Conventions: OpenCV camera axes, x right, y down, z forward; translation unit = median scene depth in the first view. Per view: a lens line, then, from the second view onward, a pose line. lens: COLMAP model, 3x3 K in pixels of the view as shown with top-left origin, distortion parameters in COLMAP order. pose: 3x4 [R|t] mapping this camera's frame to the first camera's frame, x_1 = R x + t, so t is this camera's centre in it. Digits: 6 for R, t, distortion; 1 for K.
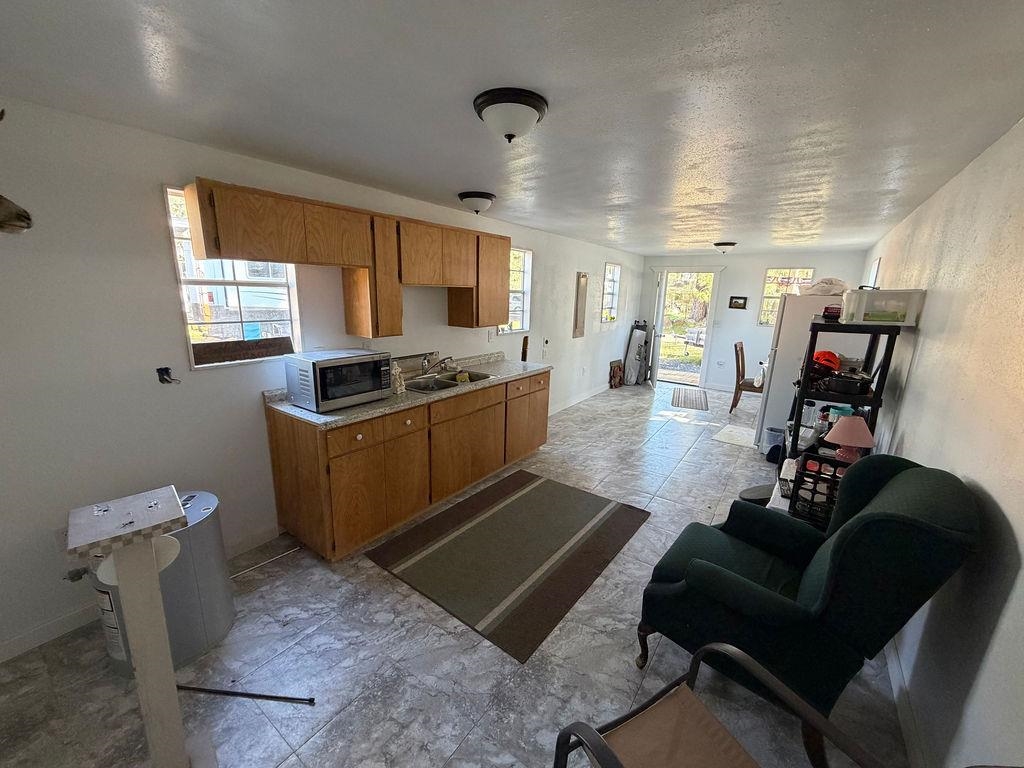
lens RADIAL K [[408.9, 0, 512.3], [0, 408.9, 384.9], [0, 0, 1]] dist [-0.000190, 0.000049]
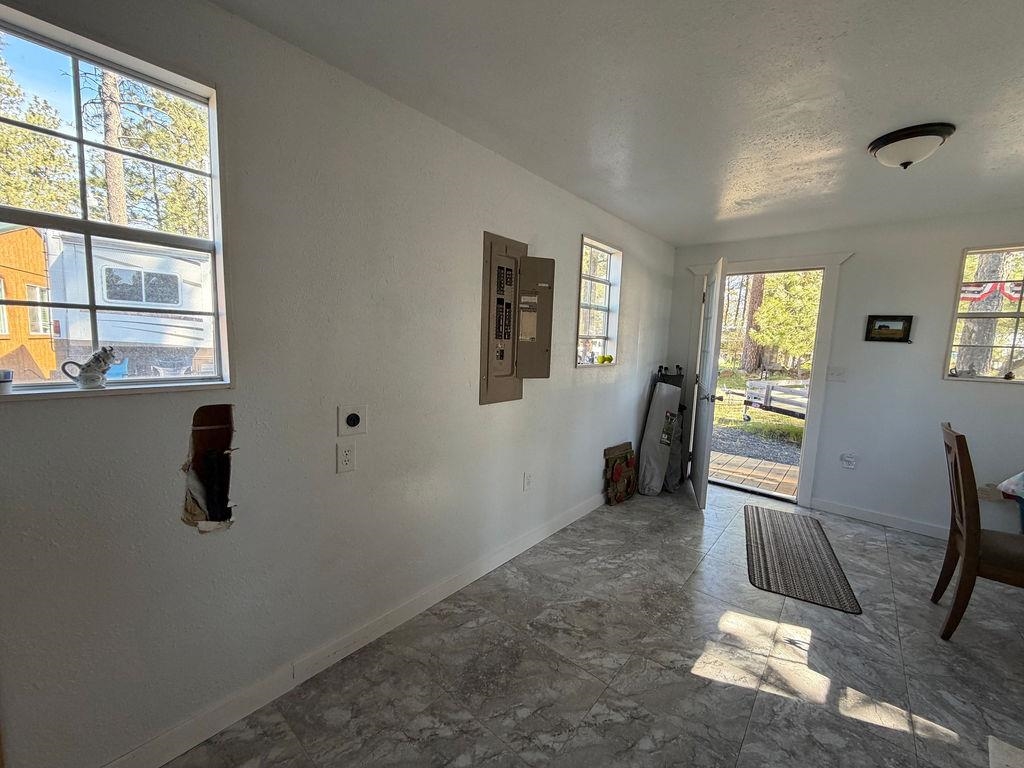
lens RADIAL K [[412.3, 0, 508.1], [0, 412.3, 383.6], [0, 0, 1]] dist [0.000968, 0.000194]
pose [[0.995179, 0.017107, -0.096576, 0.176760], [-0.028709, 0.992352, -0.120056, -0.073191], [0.093783, 0.122249, 0.988059, 0.515228]]
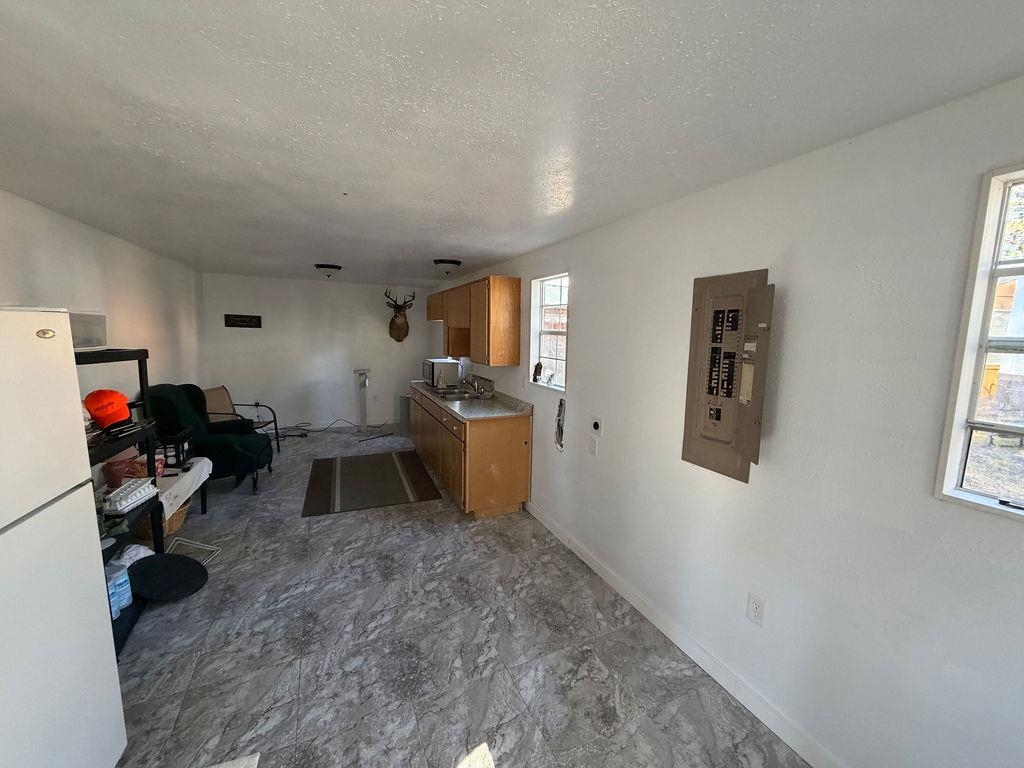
lens RADIAL K [[408.9, 0, 512.3], [0, 408.9, 384.9], [0, 0, 1]] dist [-0.000190, 0.000049]
pose [[-0.503544, 0.078845, -0.860364, 0.445729], [-0.224881, 0.949541, 0.218633, -0.185879], [0.834189, 0.303571, -0.460405, 0.852687]]
